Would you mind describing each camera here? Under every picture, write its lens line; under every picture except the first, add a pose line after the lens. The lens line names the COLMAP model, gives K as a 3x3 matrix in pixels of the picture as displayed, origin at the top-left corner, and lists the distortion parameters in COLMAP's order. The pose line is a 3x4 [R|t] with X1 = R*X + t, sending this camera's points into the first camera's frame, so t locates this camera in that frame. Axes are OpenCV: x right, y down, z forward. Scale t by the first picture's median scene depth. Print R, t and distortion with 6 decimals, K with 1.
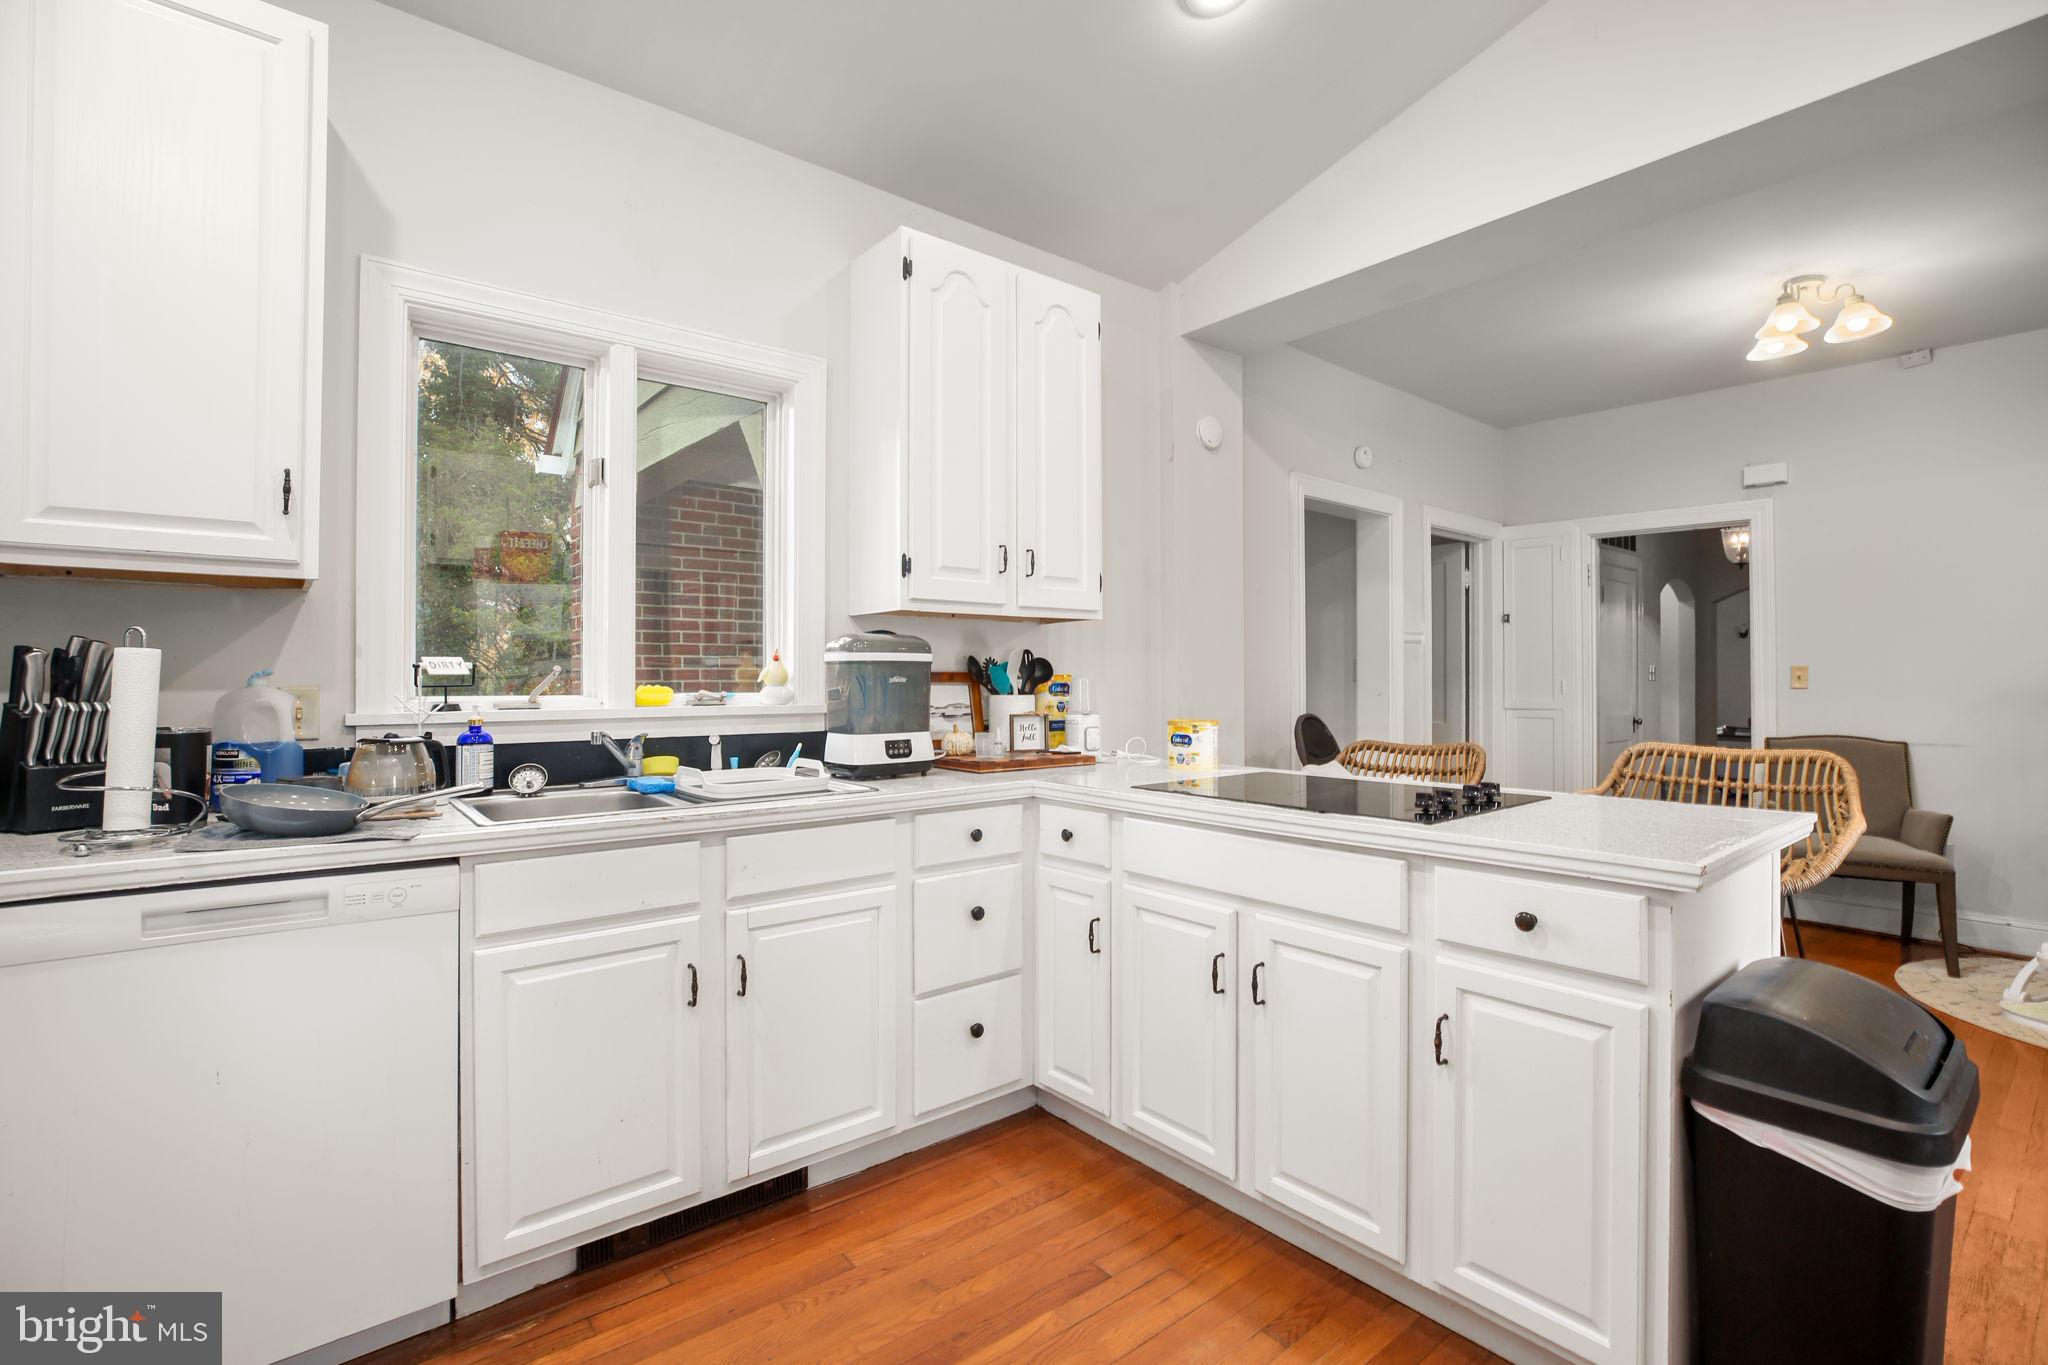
lens RADIAL K [[925.5, 0, 995.3], [0, 925.5, 675.5], [0, 0, 1]] dist [-0.001182, -0.000133]
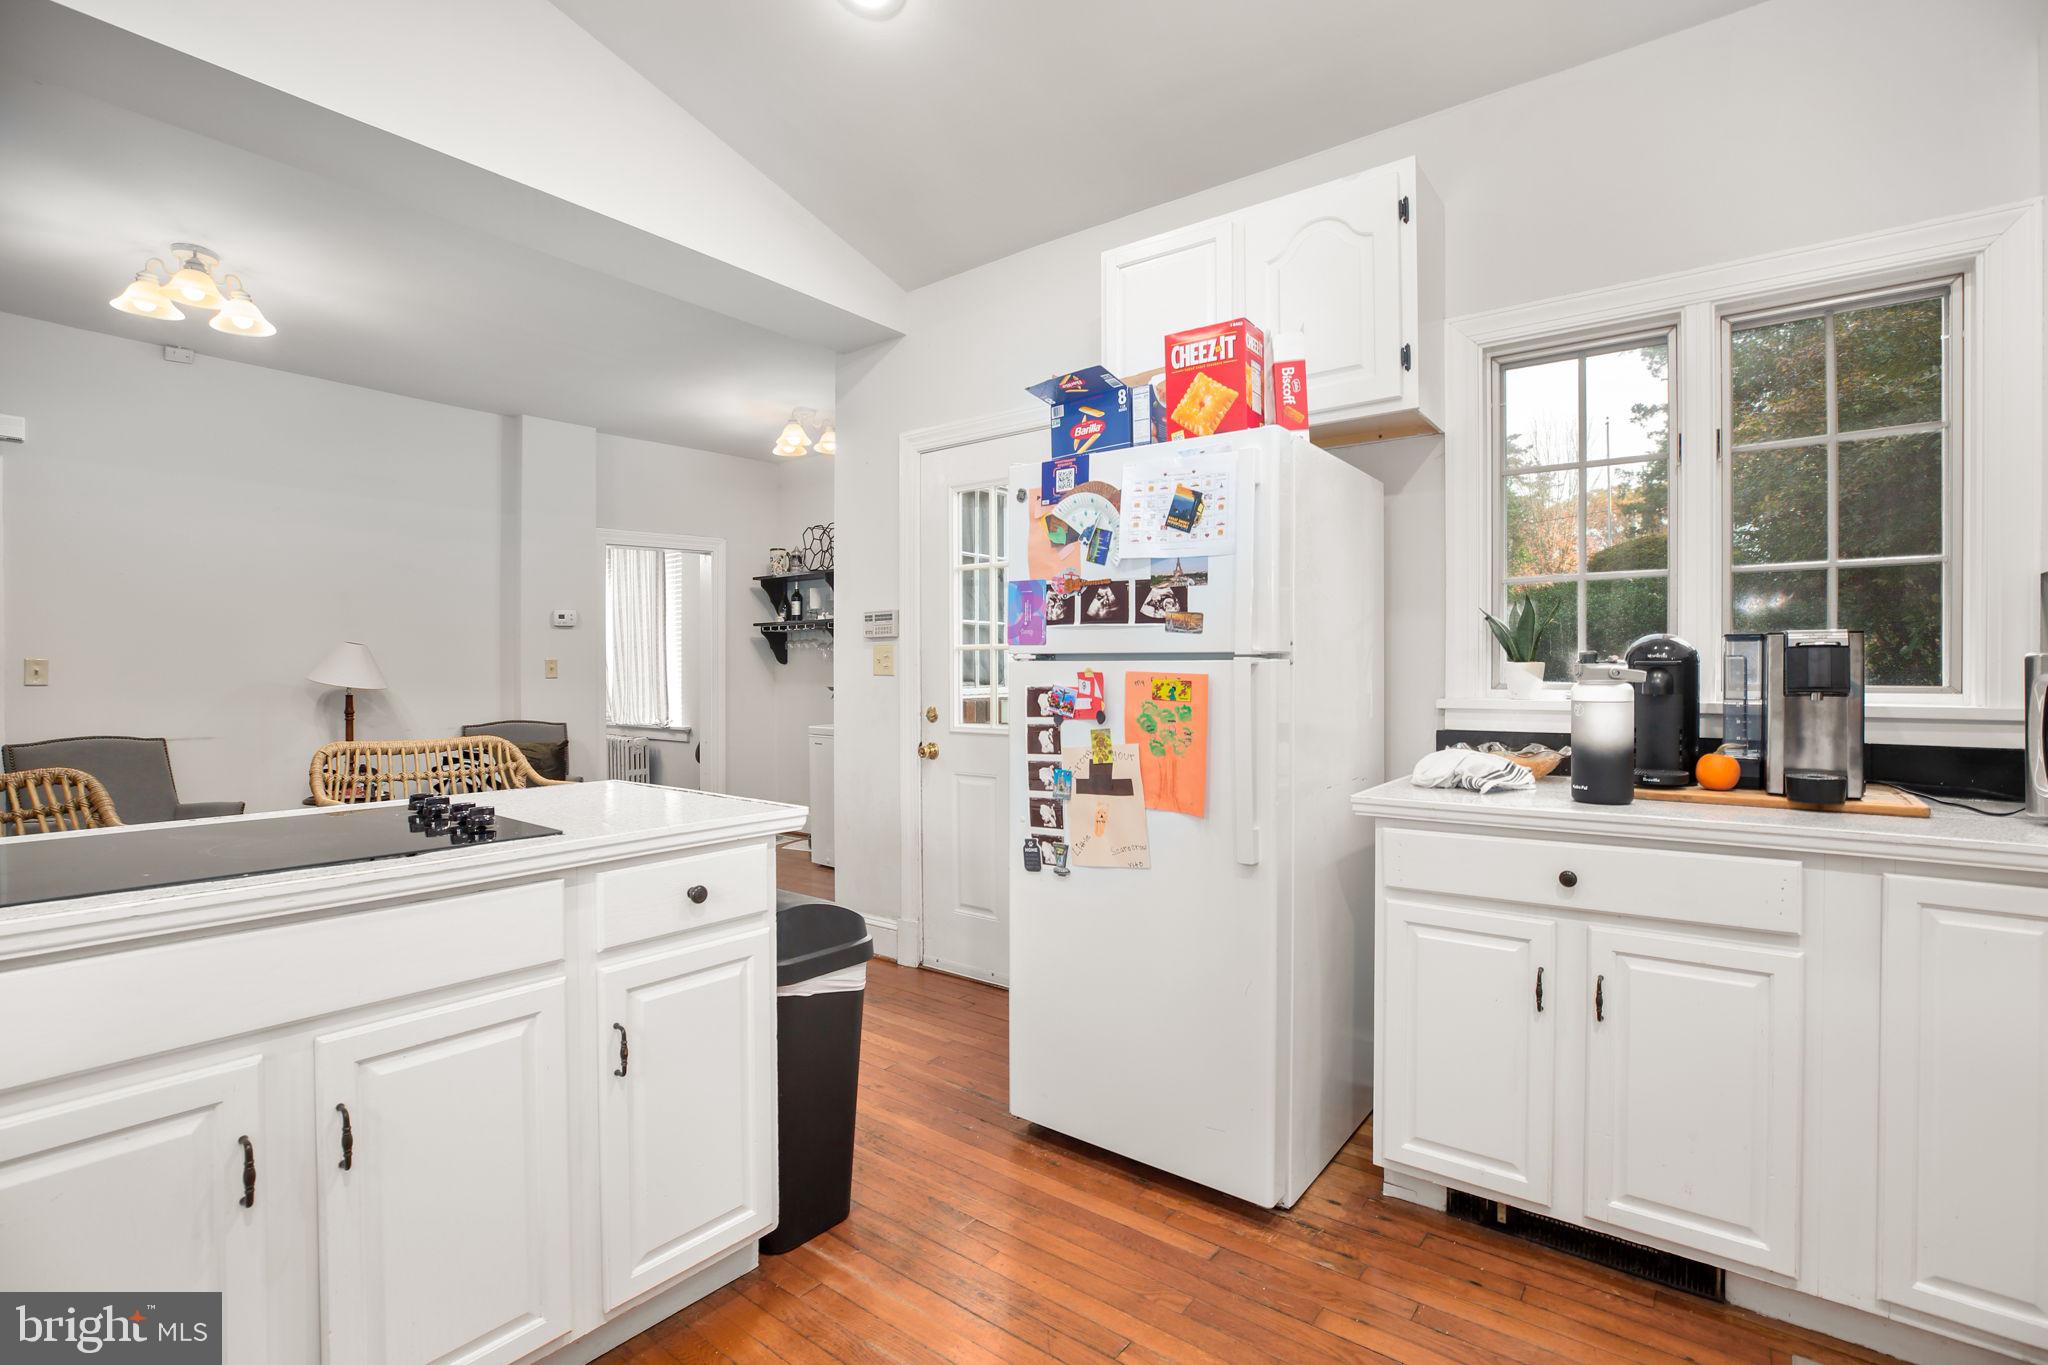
lens RADIAL K [[984.4, 0, 1024.0], [0, 984.4, 682.5], [0, 0, 1]] dist [0.002108, 0.001317]
pose [[-0.238090, -0.006453, 0.971222, -0.464870], [-0.004563, 0.999974, 0.005526, 0.004003], [-0.971232, -0.003116, -0.238113, 0.642029]]
